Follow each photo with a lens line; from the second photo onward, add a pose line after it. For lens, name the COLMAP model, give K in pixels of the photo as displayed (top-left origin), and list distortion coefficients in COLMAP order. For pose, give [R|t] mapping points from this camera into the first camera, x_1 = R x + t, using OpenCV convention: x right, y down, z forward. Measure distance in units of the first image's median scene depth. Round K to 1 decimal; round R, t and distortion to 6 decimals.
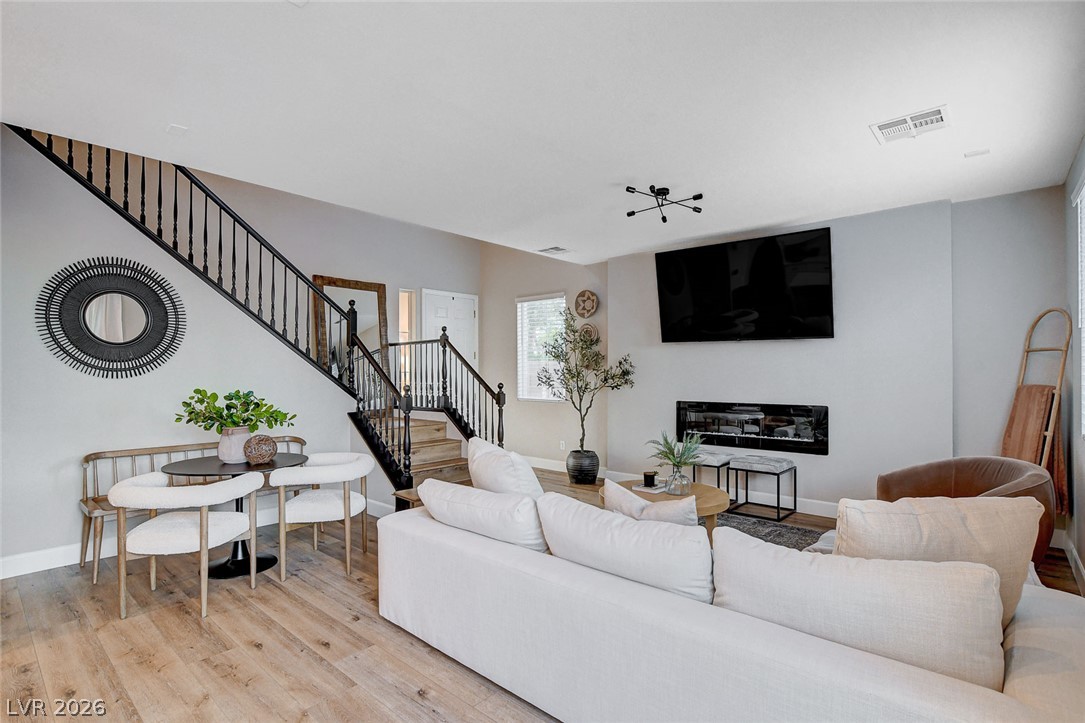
lens RADIAL K [[524.9, 0, 535.7], [0, 524.9, 370.6], [0, 0, 1]] dist [-0.017603, 0.001300]
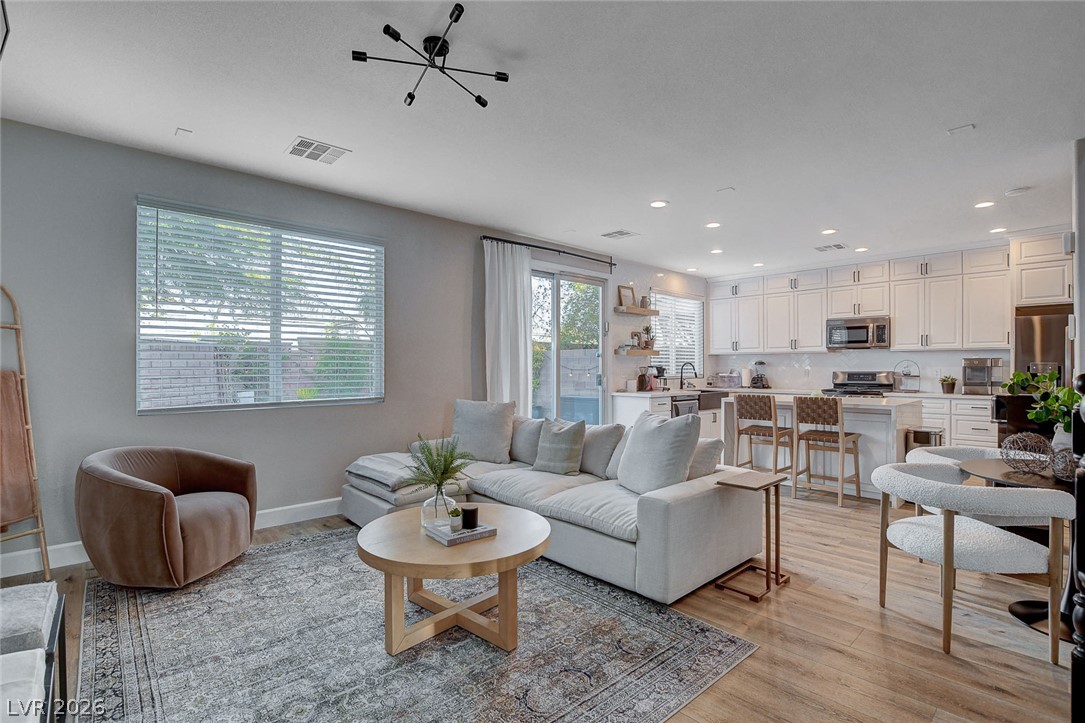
lens RADIAL K [[510.8, 0, 540.7], [0, 510.8, 362.6], [0, 0, 1]] dist [-0.026478, 0.000393]
pose [[-0.995770, 0.006558, 0.091646, 0.048708], [0.005648, 0.999932, -0.010186, 0.018668], [-0.091707, -0.009625, -0.995740, 1.078385]]
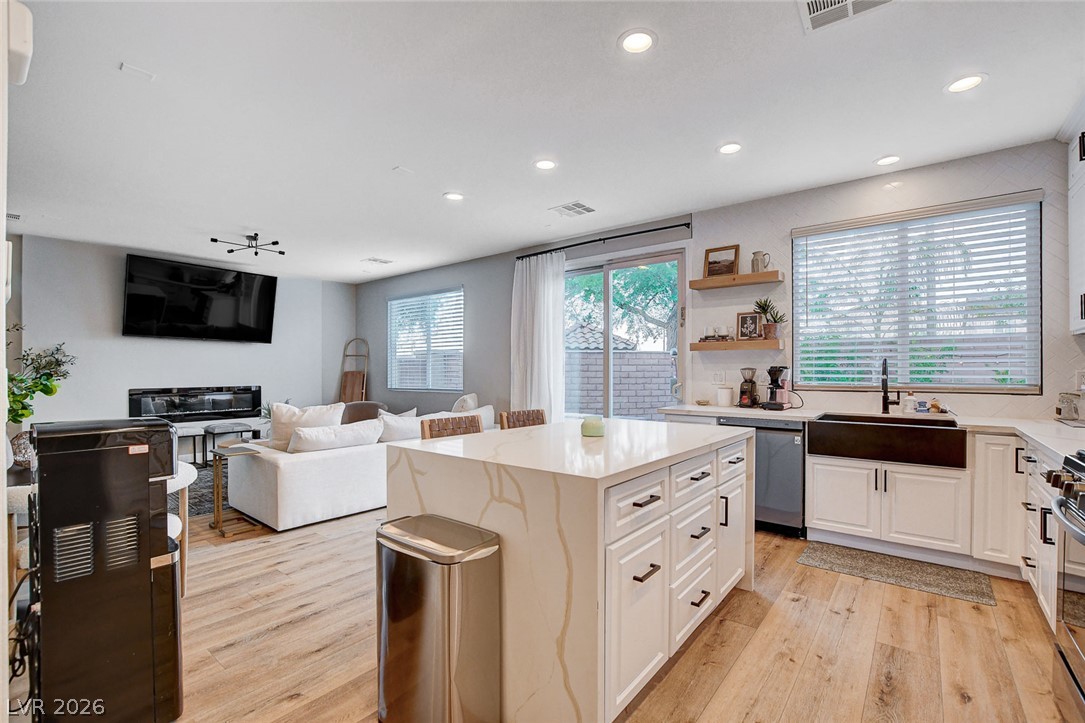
lens RADIAL K [[476.5, 0, 545.5], [0, 476.5, 372.0], [0, 0, 1]] dist [-0.024998, 0.000372]
pose [[-0.056261, 0.001587, 0.998415, -0.769510], [0.000643, 0.999999, -0.001554, 0.023841], [-0.998416, 0.000555, -0.056262, 0.177215]]
